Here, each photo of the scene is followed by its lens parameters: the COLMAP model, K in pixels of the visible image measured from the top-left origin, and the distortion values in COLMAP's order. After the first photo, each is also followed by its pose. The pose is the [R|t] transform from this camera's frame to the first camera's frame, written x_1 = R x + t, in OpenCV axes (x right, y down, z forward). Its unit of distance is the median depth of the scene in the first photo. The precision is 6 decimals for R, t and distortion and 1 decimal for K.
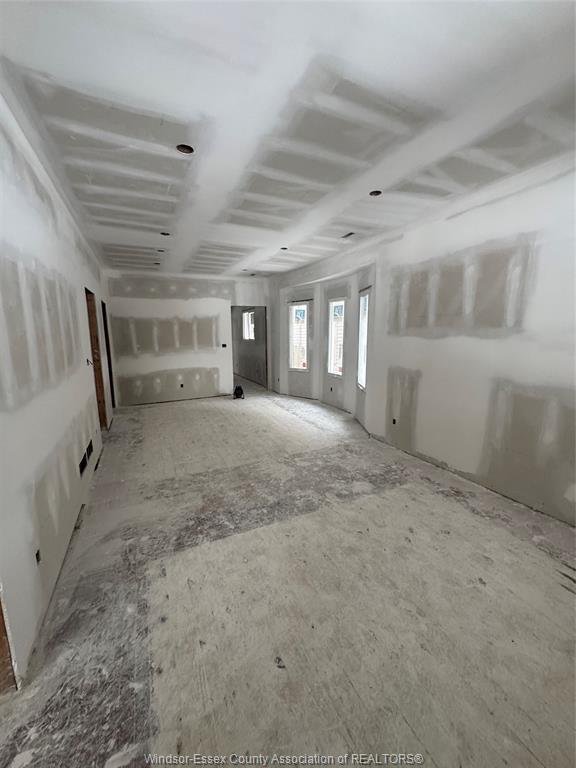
lens RADIAL K [[305.8, 0, 290.4], [0, 305.8, 383.0], [0, 0, 1]] dist [-0.002306, 0.000178]
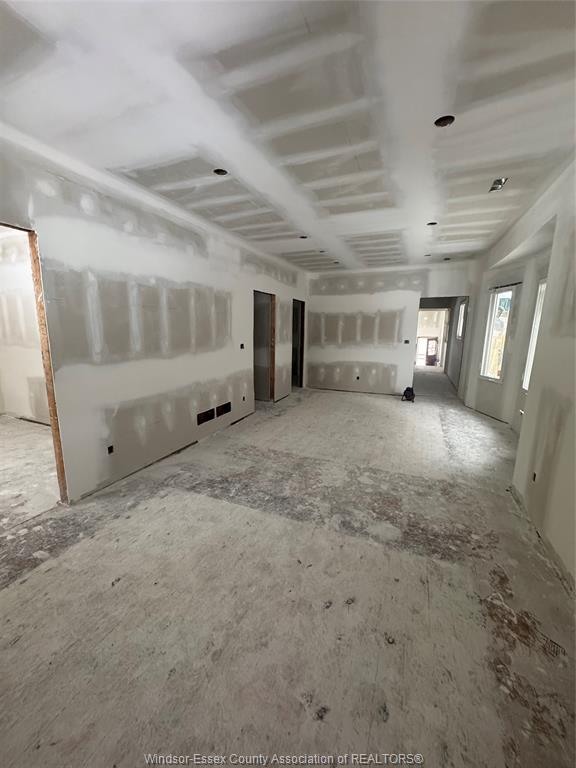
lens RADIAL K [[305.8, 0, 287.1], [0, 305.8, 383.8], [0, 0, 1]] dist [-0.002306, 0.000178]
pose [[0.657647, 0.152988, -0.737628, 0.529809], [-0.139686, 0.986946, 0.080158, -0.044983], [0.740263, 0.050321, 0.670432, 0.266025]]
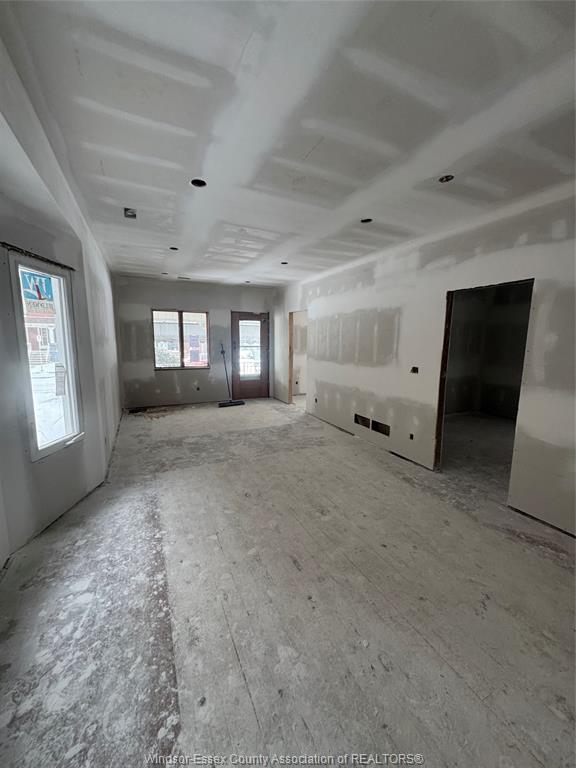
lens RADIAL K [[305.8, 0, 290.2], [0, 305.8, 384.5], [0, 0, 1]] dist [-0.002306, 0.000178]
pose [[-0.999984, -0.005739, -0.000152, -0.244994], [-0.005508, 0.951529, 0.307511, -0.374102], [-0.001621, 0.307507, -0.951544, 2.189680]]
